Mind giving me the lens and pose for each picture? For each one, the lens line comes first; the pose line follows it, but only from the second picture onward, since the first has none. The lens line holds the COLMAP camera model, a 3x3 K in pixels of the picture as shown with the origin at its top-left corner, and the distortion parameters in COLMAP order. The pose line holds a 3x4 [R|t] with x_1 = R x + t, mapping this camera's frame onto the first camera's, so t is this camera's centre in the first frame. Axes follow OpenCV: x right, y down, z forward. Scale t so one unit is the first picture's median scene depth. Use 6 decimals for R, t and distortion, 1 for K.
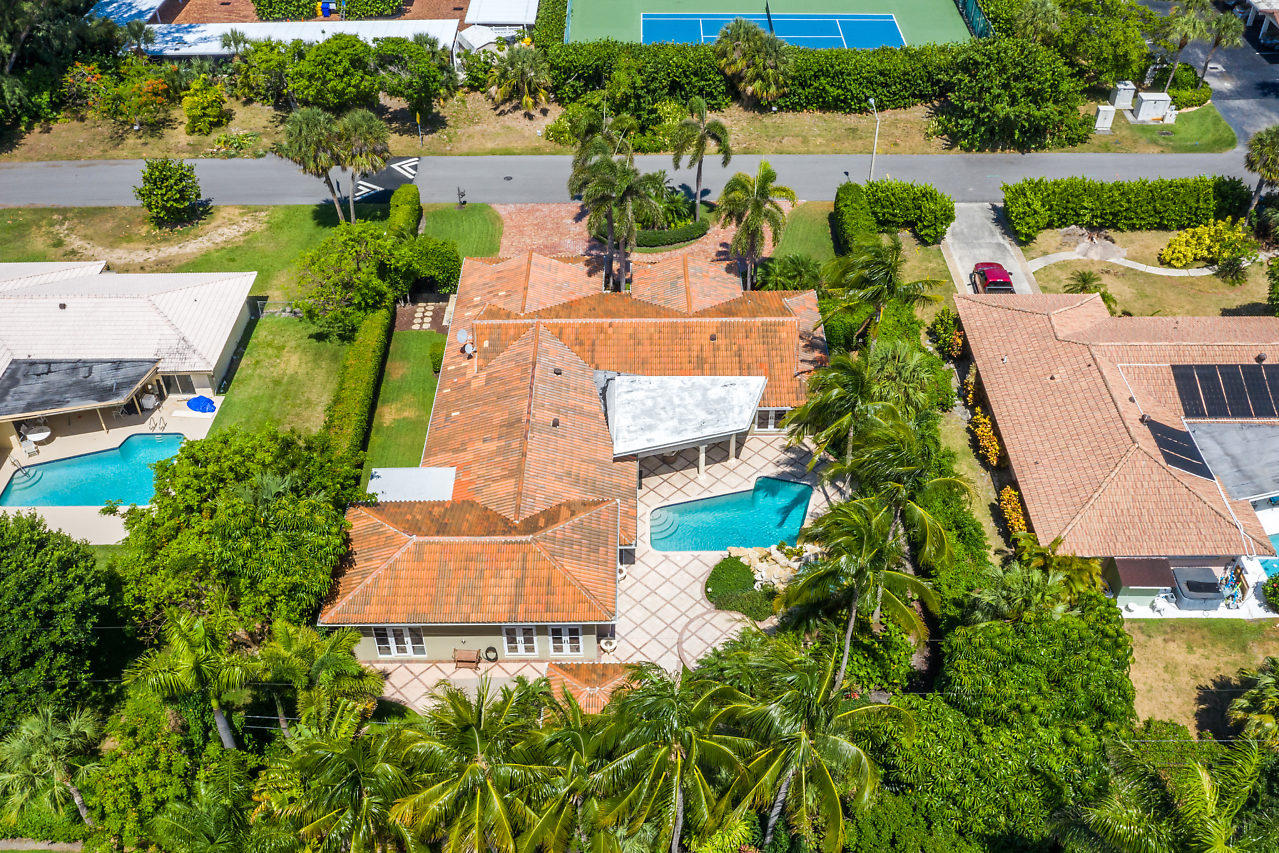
lens RADIAL K [[1180.3, 0, 639.5], [0, 1180.3, 426.5], [0, 0, 1]] dist [-0.024640, -0.001297]
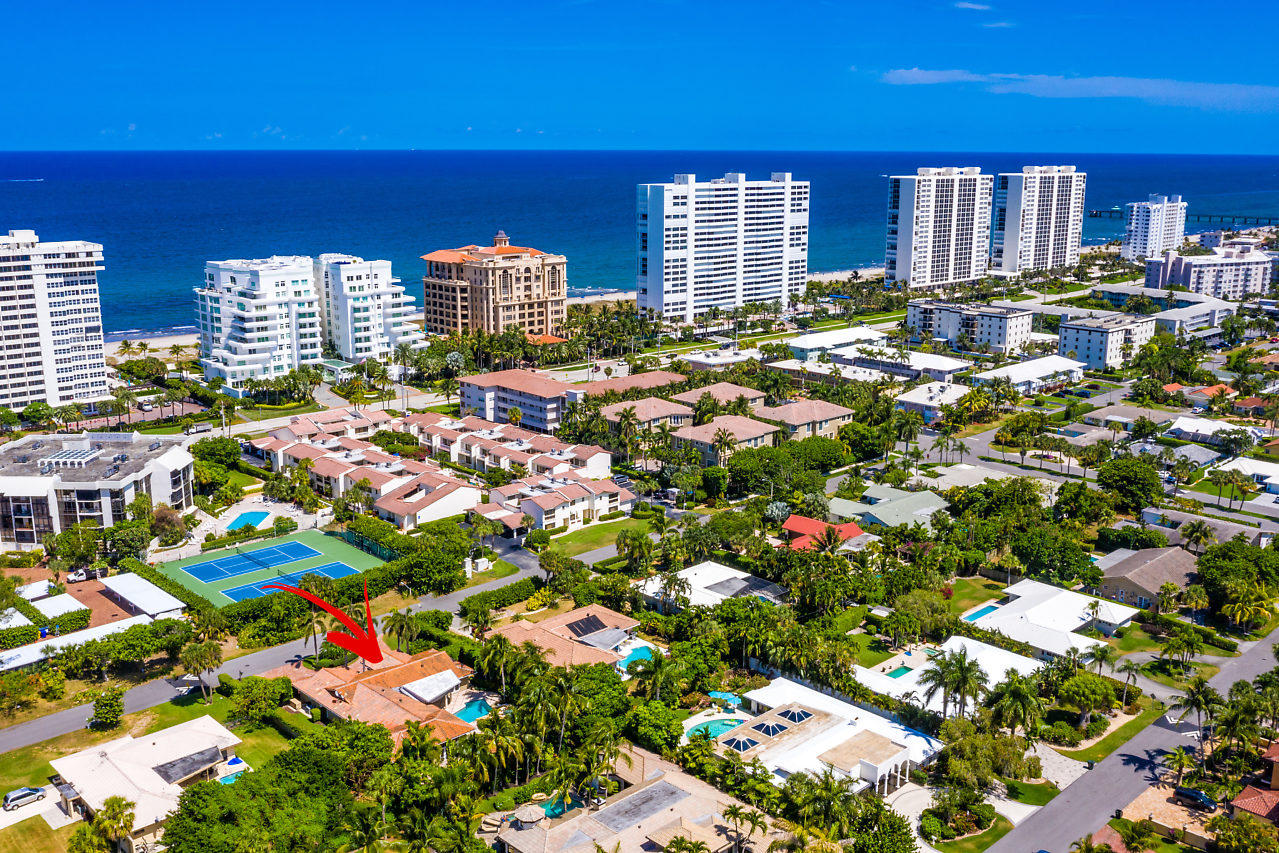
lens RADIAL K [[1180.3, 0, 639.5], [0, 1180.3, 426.5], [0, 0, 1]] dist [-0.024640, -0.001297]
pose [[0.717304, -0.150442, 0.680325, -0.954755], [0.446258, 0.849059, -0.282759, 0.316208], [-0.535098, 0.506424, 0.676169, -0.945339]]
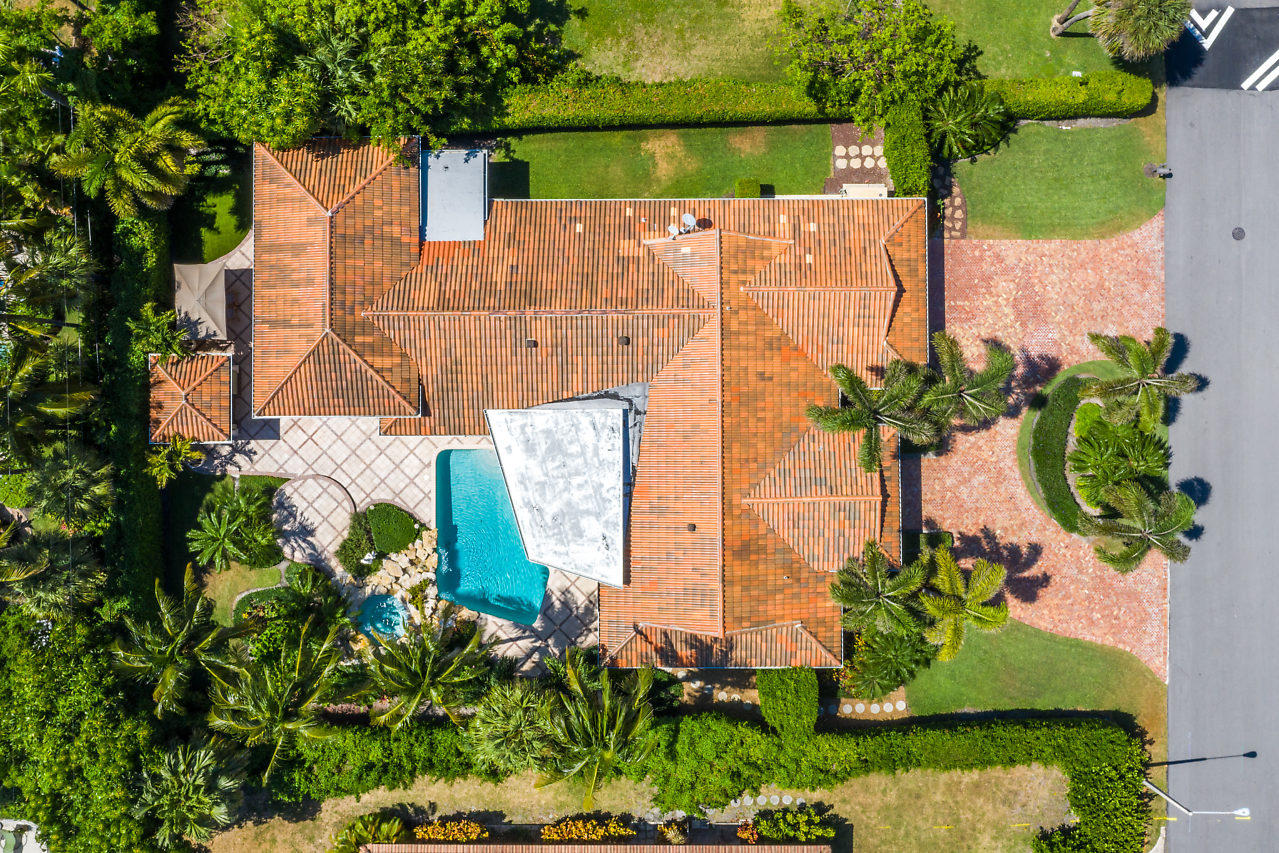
lens RADIAL K [[1180.3, 0, 639.5], [0, 1180.3, 426.5], [0, 0, 1]] dist [-0.024640, -0.001297]
pose [[0.004400, 0.999918, -0.012014, 0.001728], [-0.641409, 0.012039, 0.767105, -0.505520], [0.767187, 0.004330, 0.641409, 0.336431]]
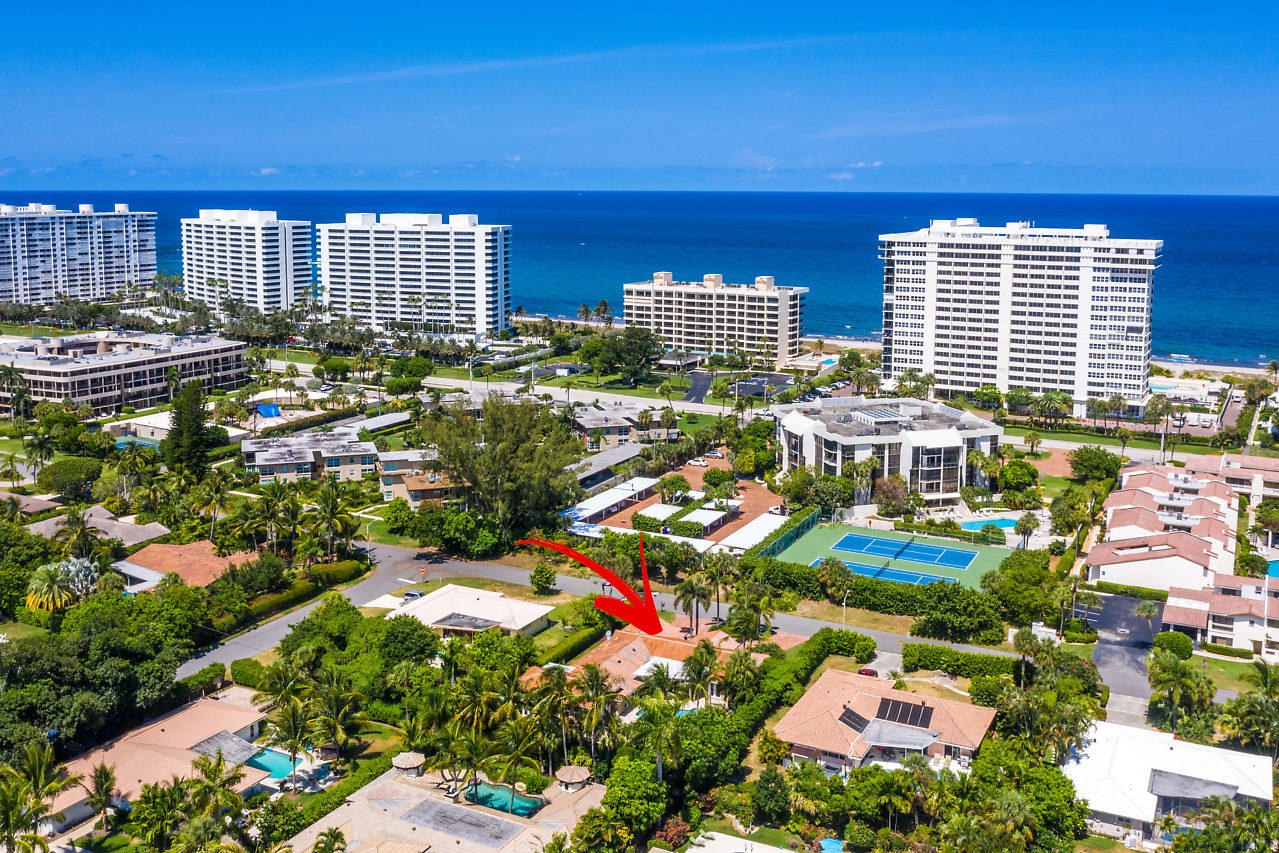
lens RADIAL K [[1180.3, 0, 639.5], [0, 1180.3, 426.5], [0, 0, 1]] dist [-0.024640, -0.001297]
pose [[0.890606, 0.102788, -0.443008, 0.733572], [-0.302957, 0.860599, -0.409373, 0.415948], [0.339174, 0.498802, 0.797595, -0.882976]]
